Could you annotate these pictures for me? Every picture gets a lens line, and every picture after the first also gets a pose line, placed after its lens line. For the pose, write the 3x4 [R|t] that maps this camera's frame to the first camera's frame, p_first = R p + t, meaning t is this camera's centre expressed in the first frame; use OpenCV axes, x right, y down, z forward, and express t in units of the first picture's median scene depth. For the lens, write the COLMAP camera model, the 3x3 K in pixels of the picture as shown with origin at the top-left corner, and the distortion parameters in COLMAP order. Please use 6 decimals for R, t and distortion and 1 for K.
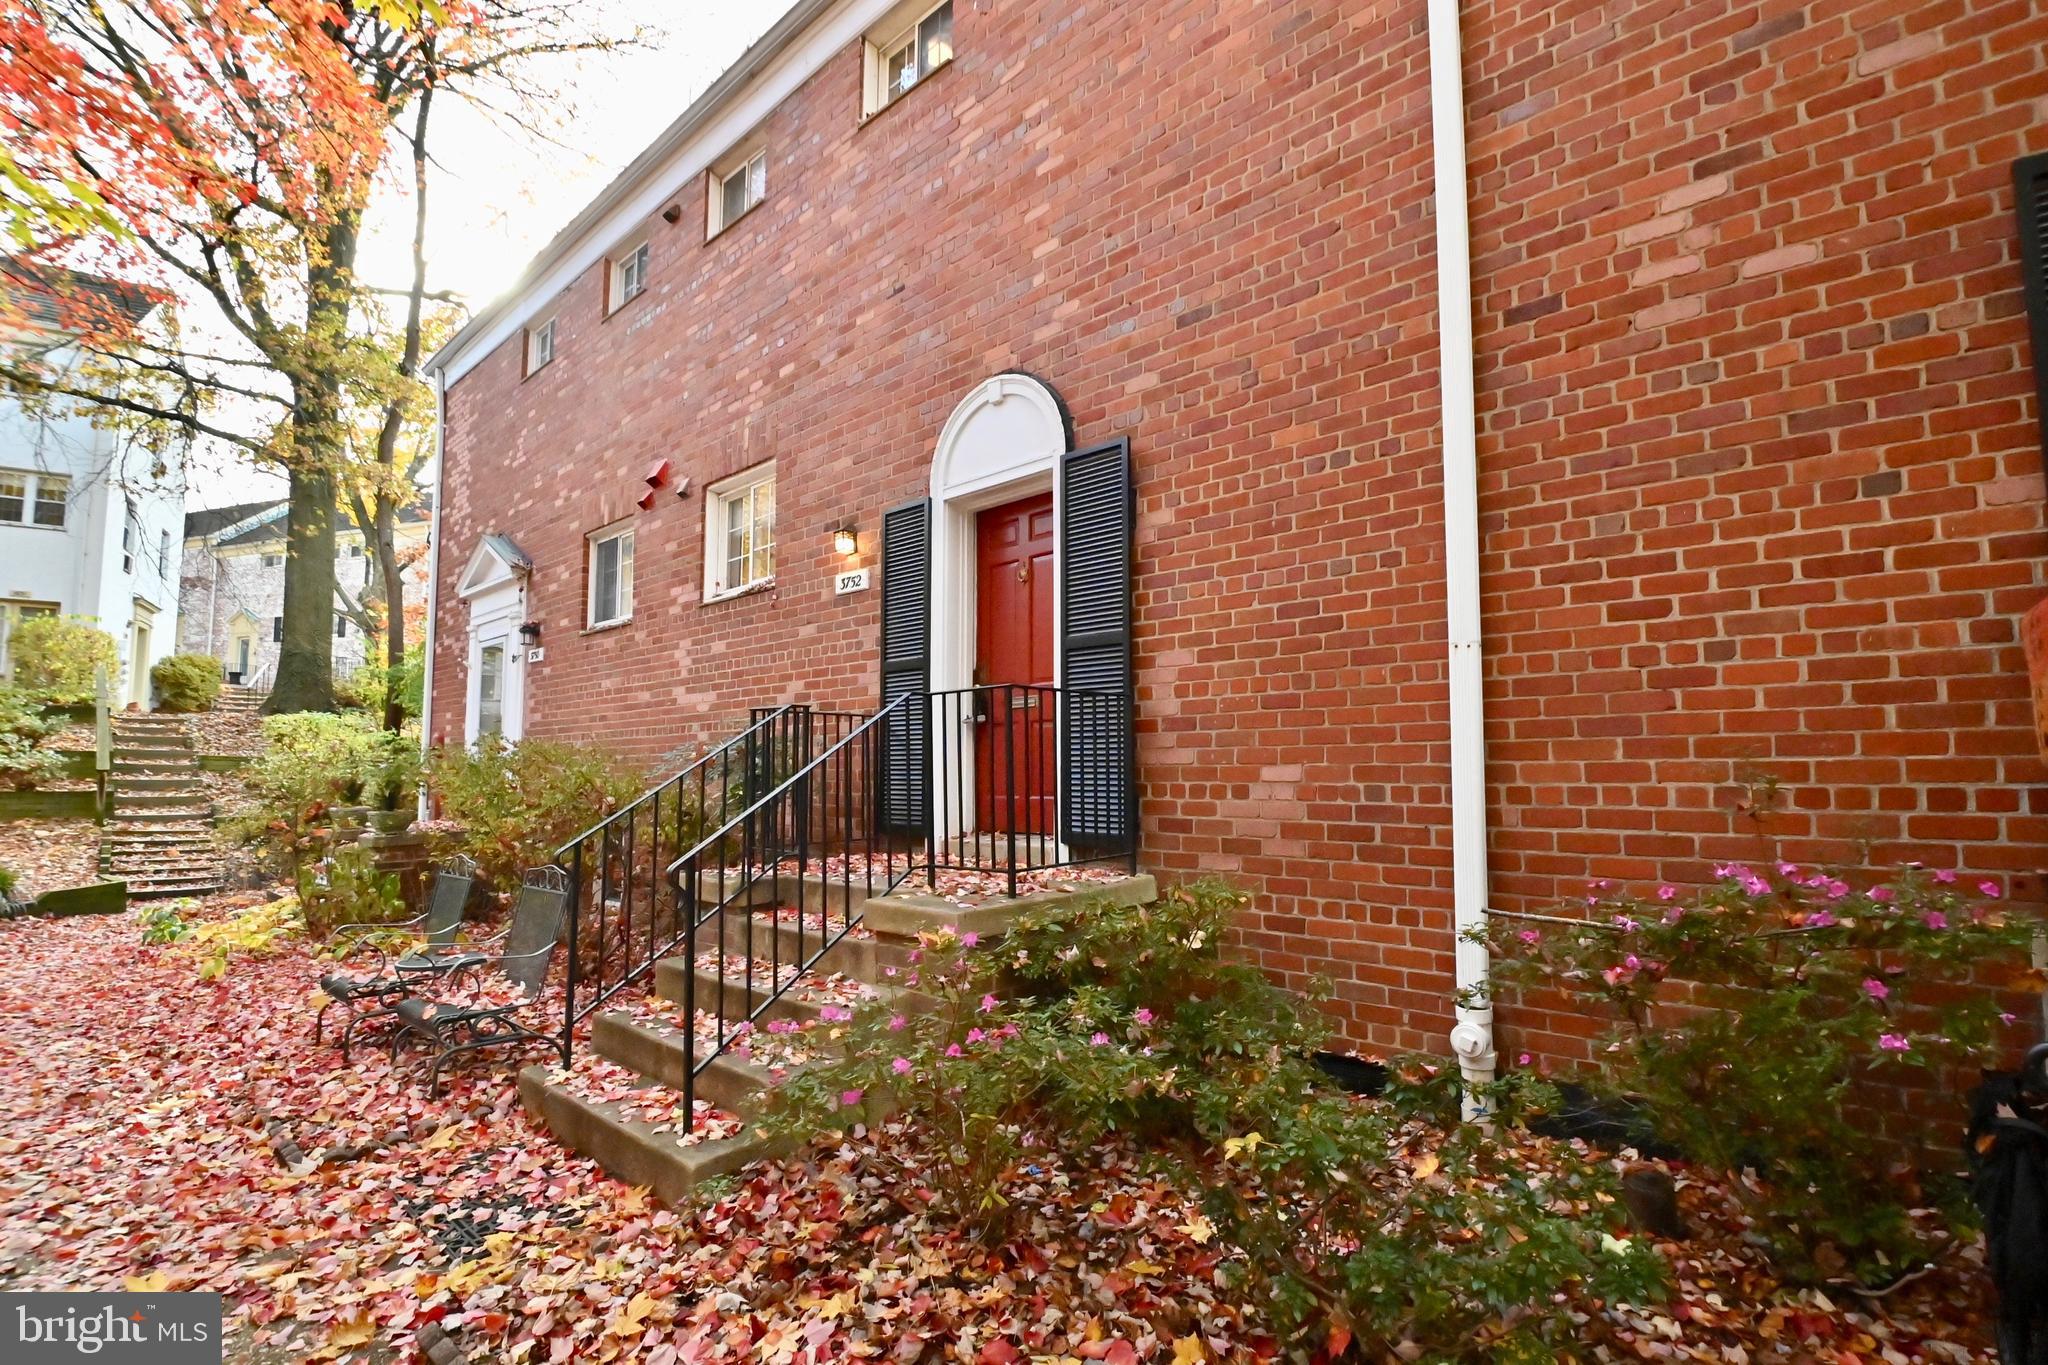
lens RADIAL K [[897.1, 0, 1041.6], [0, 897.1, 713.2], [0, 0, 1]] dist [0.015982, -0.023341]
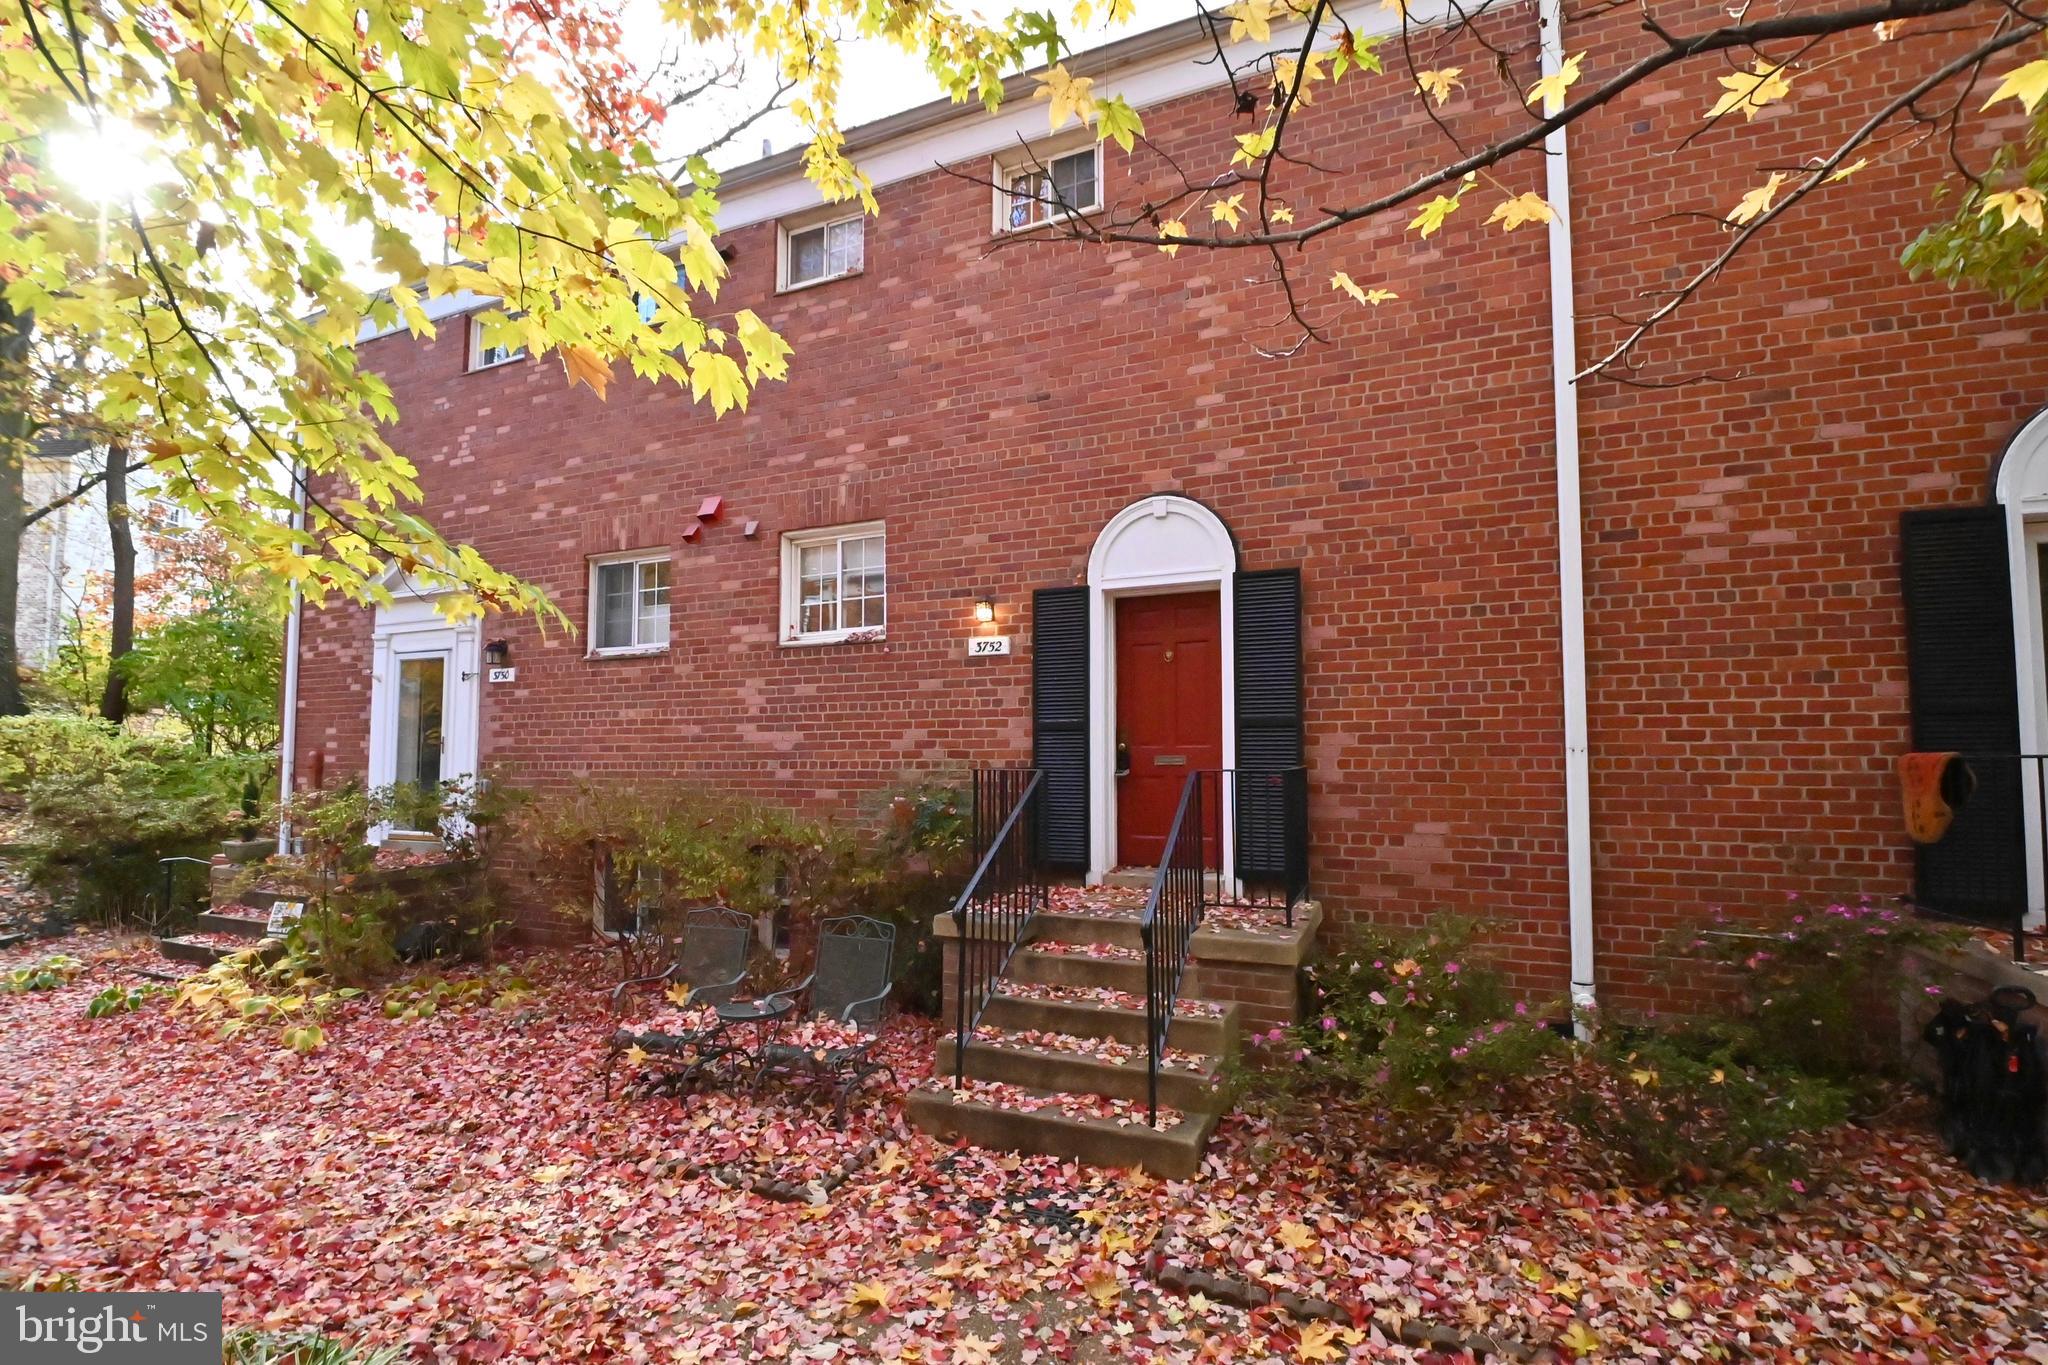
lens RADIAL K [[897.1, 0, 1041.6], [0, 897.1, 713.2], [0, 0, 1]] dist [0.015982, -0.023341]
pose [[0.952491, 0.018306, 0.304015, -0.692652], [-0.022732, 0.999681, 0.011024, -0.106610], [-0.303717, -0.017411, 0.952603, -0.147087]]
